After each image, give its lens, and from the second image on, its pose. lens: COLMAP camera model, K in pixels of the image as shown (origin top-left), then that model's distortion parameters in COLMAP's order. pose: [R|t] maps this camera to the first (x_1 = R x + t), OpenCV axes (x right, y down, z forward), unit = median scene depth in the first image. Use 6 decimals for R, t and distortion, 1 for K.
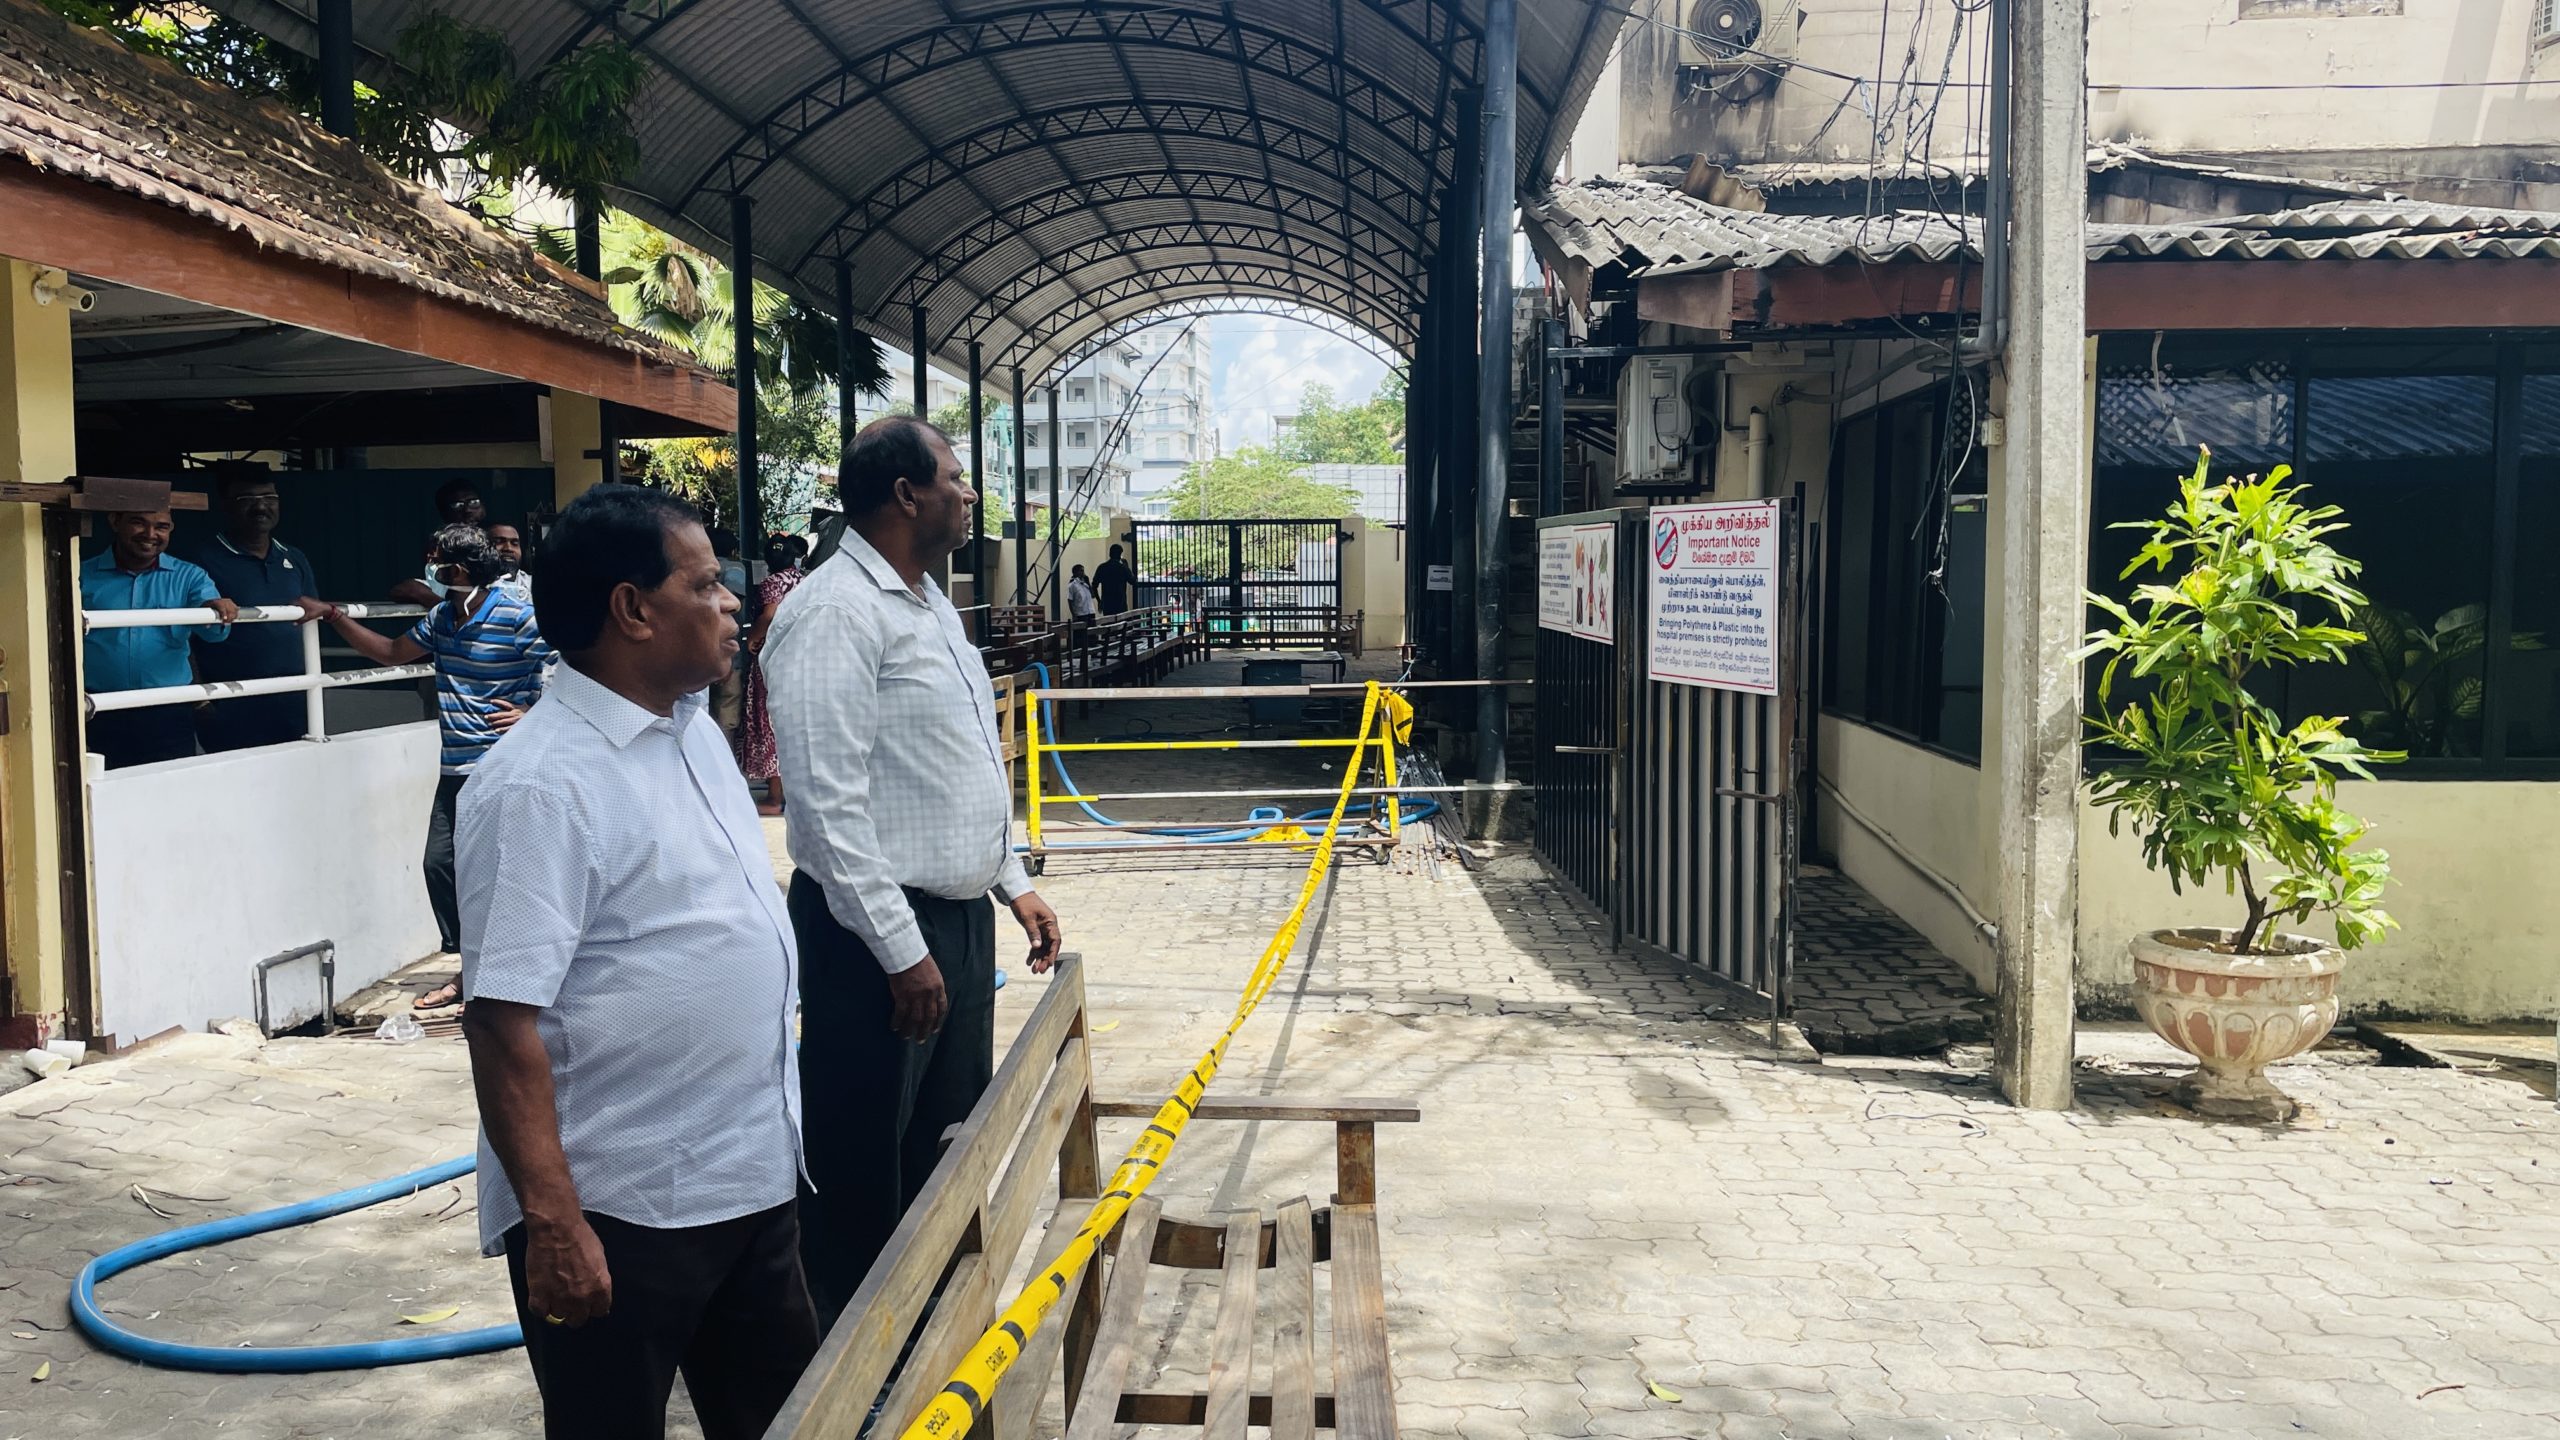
lens RADIAL K [[1925.2, 0, 1280.1], [0, 1925.2, 739.8], [0, 0, 1]] dist [0.063248, -0.076196]
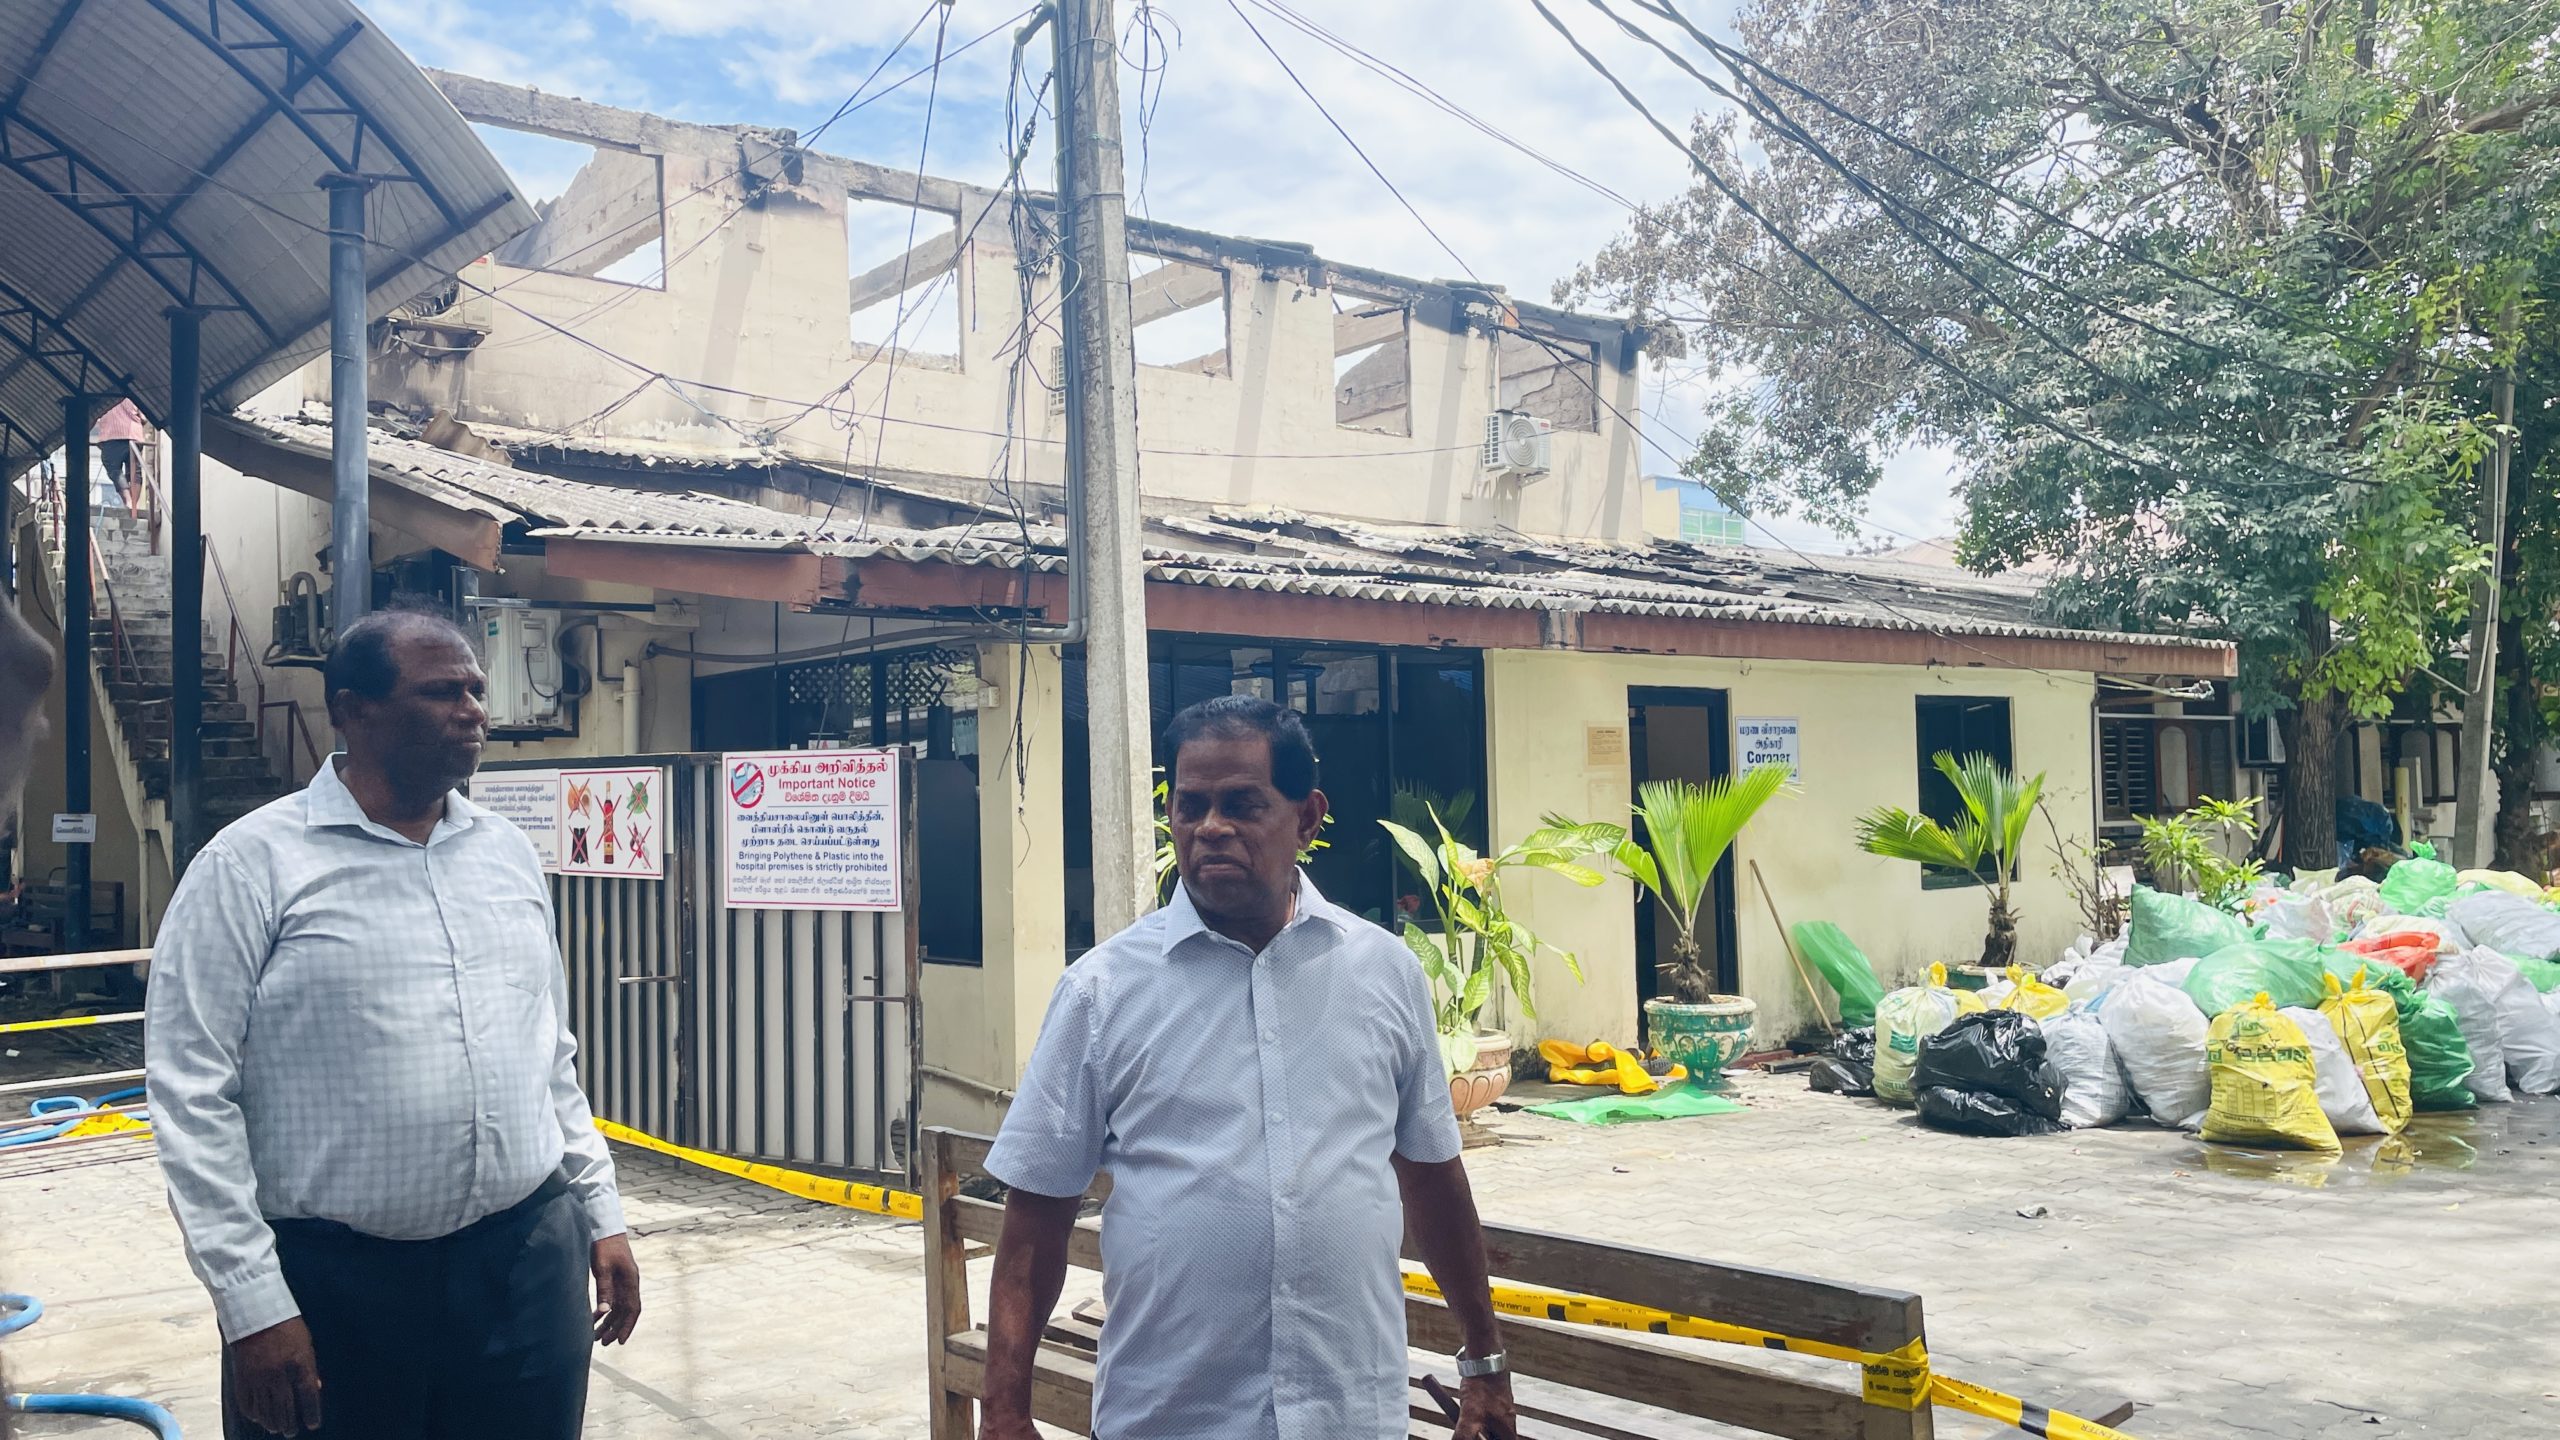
lens RADIAL K [[1925.2, 0, 1270.6], [0, 1925.2, 717.8], [0, 0, 1]] dist [0.063248, -0.076196]
pose [[0.709313, 0.017873, 0.704667, -0.410766], [0.078285, 0.991497, -0.103950, 0.000494], [-0.700533, 0.128898, 0.701882, -0.011373]]
